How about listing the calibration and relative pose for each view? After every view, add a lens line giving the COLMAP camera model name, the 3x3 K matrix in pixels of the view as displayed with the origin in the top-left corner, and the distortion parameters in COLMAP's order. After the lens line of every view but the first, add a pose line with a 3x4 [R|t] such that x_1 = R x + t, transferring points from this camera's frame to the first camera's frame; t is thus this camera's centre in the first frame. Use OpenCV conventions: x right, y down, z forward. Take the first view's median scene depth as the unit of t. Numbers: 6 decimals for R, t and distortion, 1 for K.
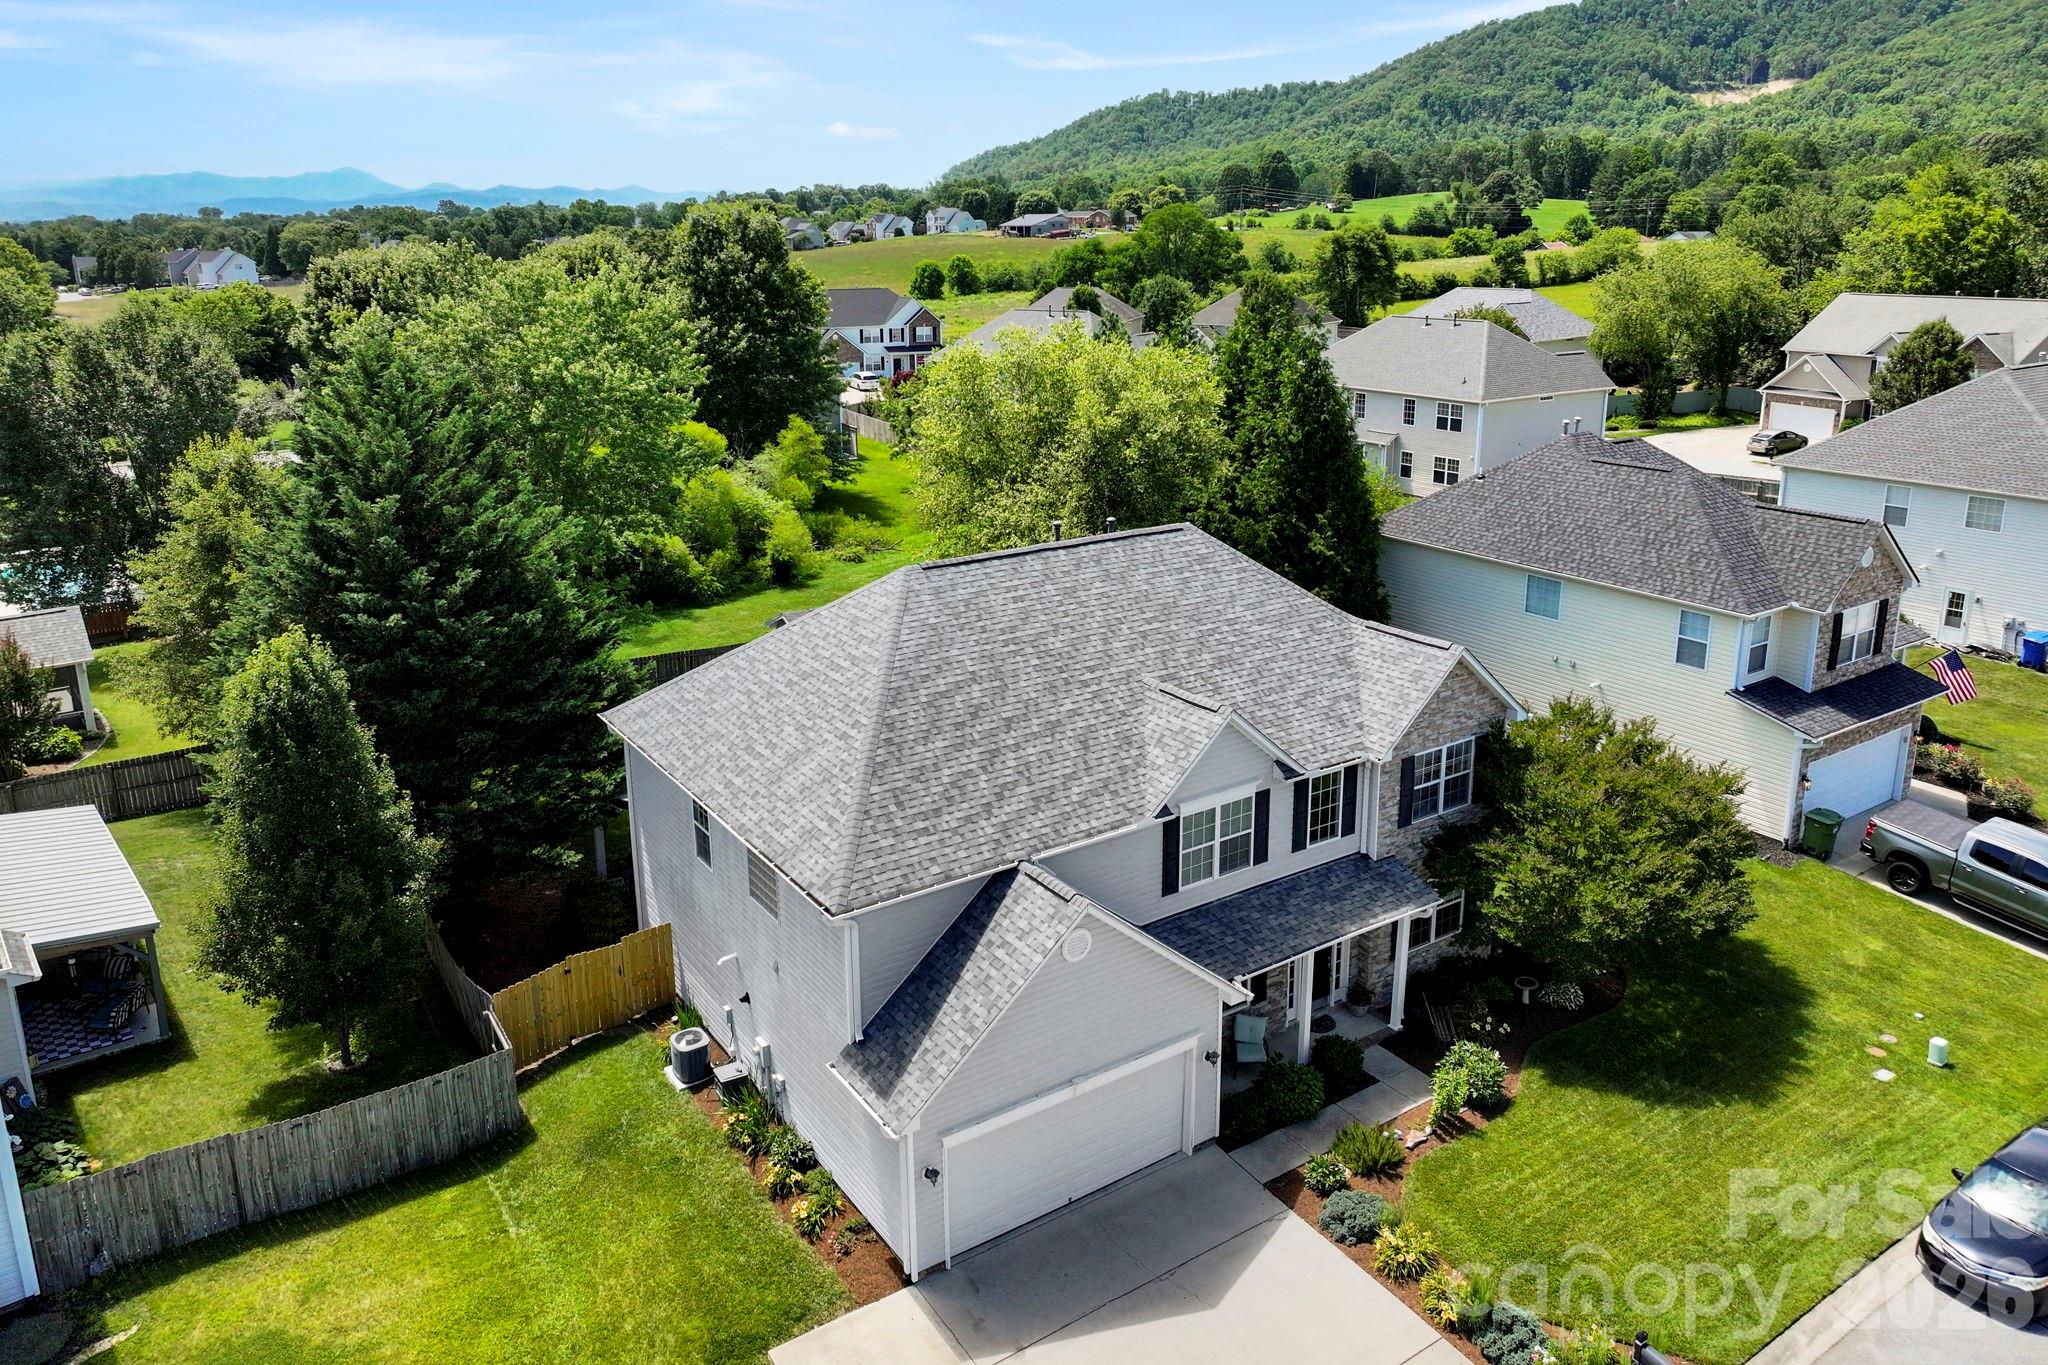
lens RADIAL K [[1414.6, 0, 1026.0], [0, 1414.6, 582.8], [0, 0, 1]] dist [0.005679, 0.002967]
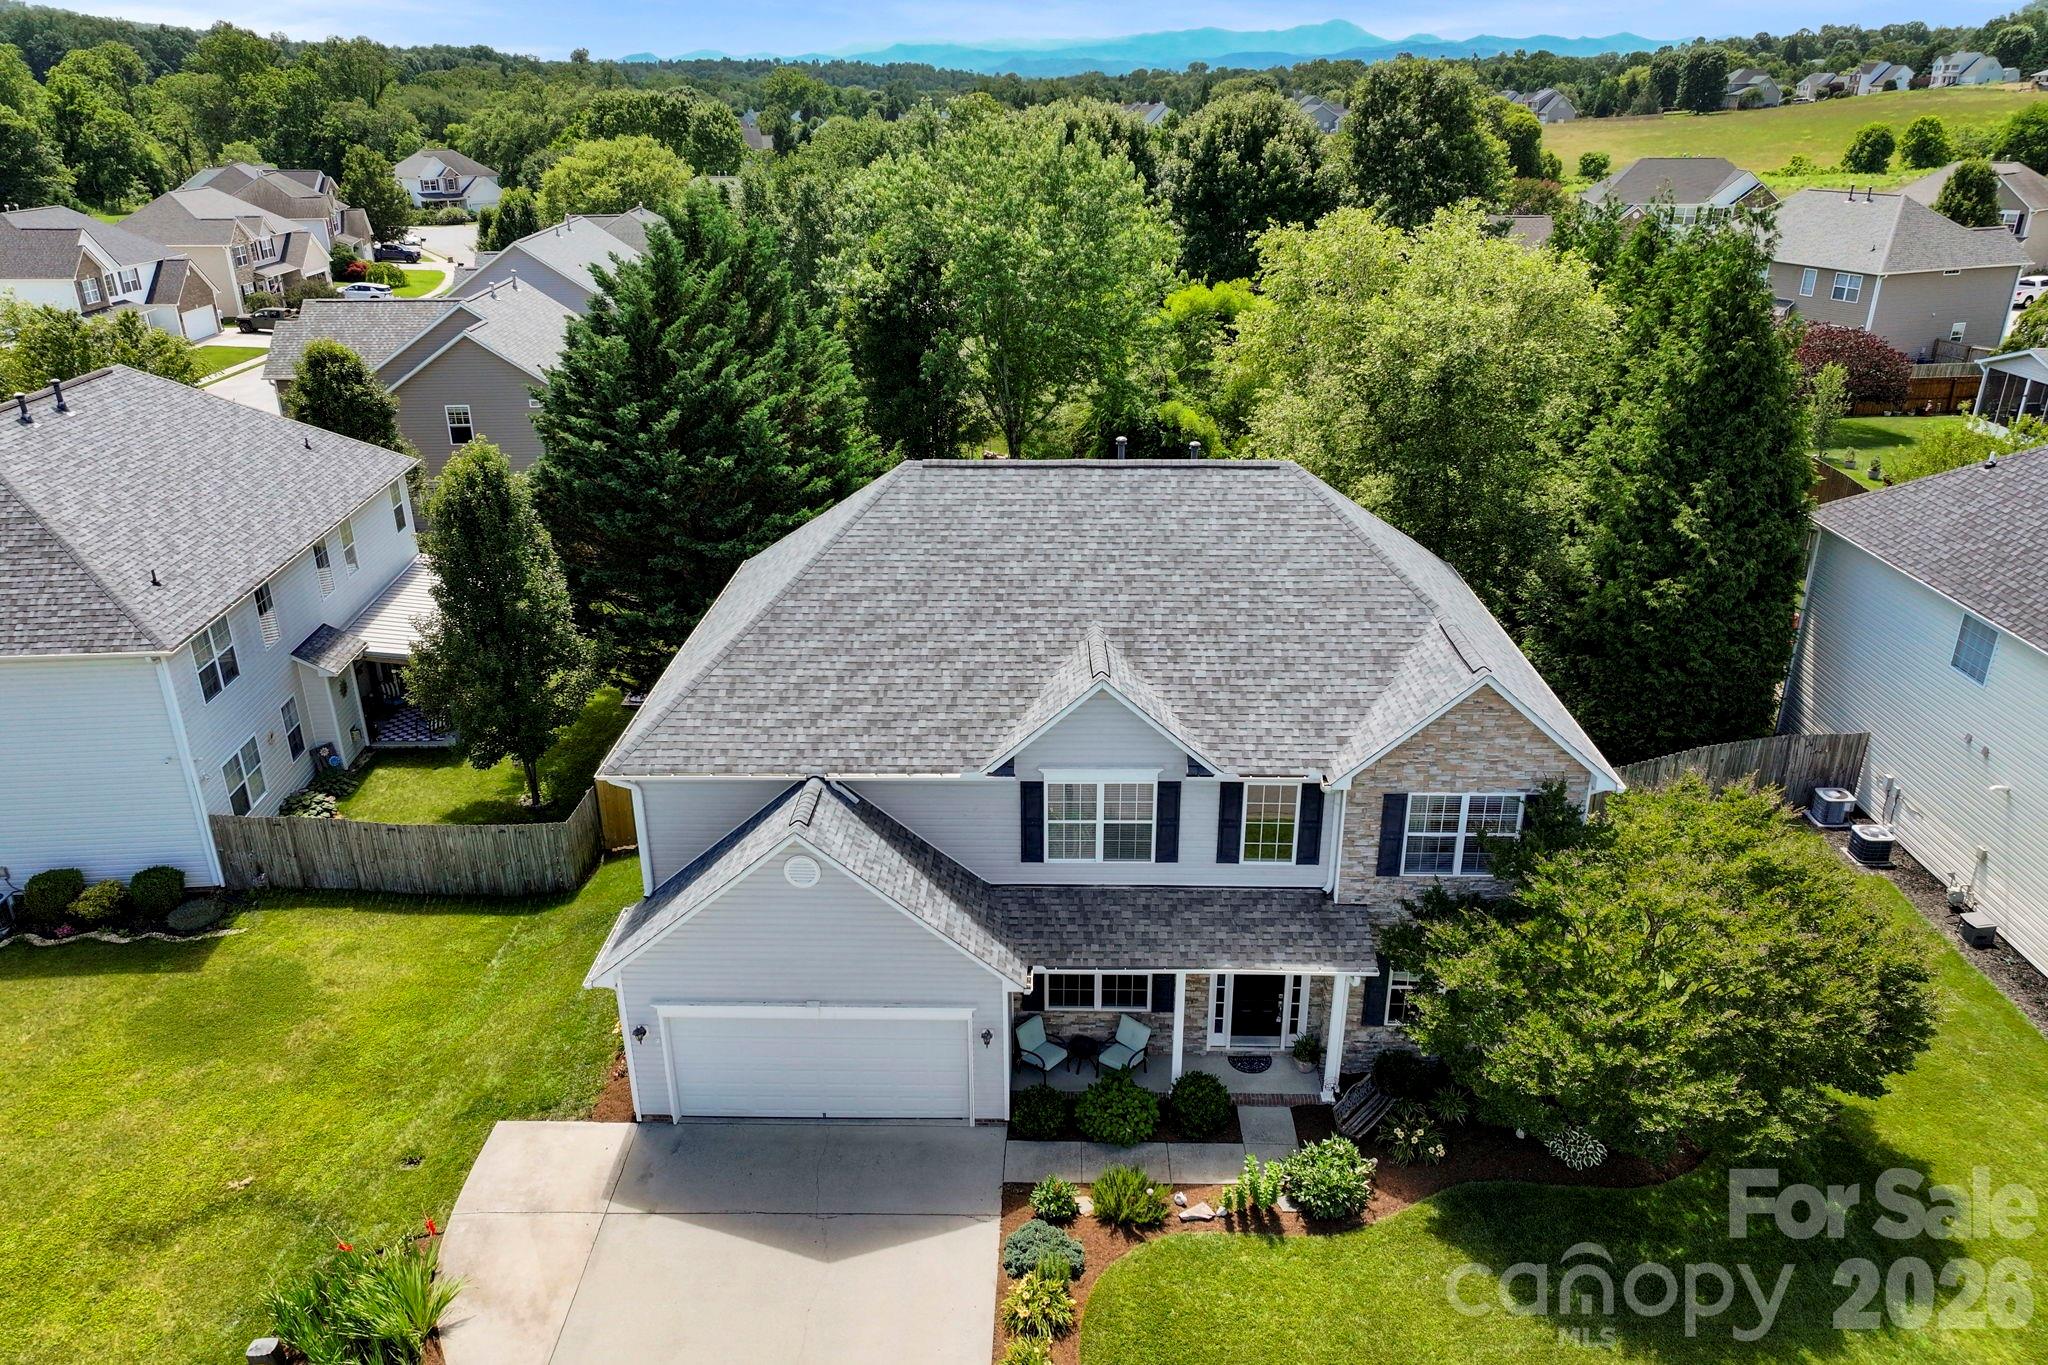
lens RADIAL K [[1426.8, 0, 1025.5], [0, 1426.8, 682.3], [0, 0, 1]] dist [0.002491, 0.002014]
pose [[0.820473, 0.225044, -0.525527, 0.537652], [-0.143033, 0.970831, 0.192426, -0.065815], [0.553502, -0.082713, 0.828730, 0.239596]]
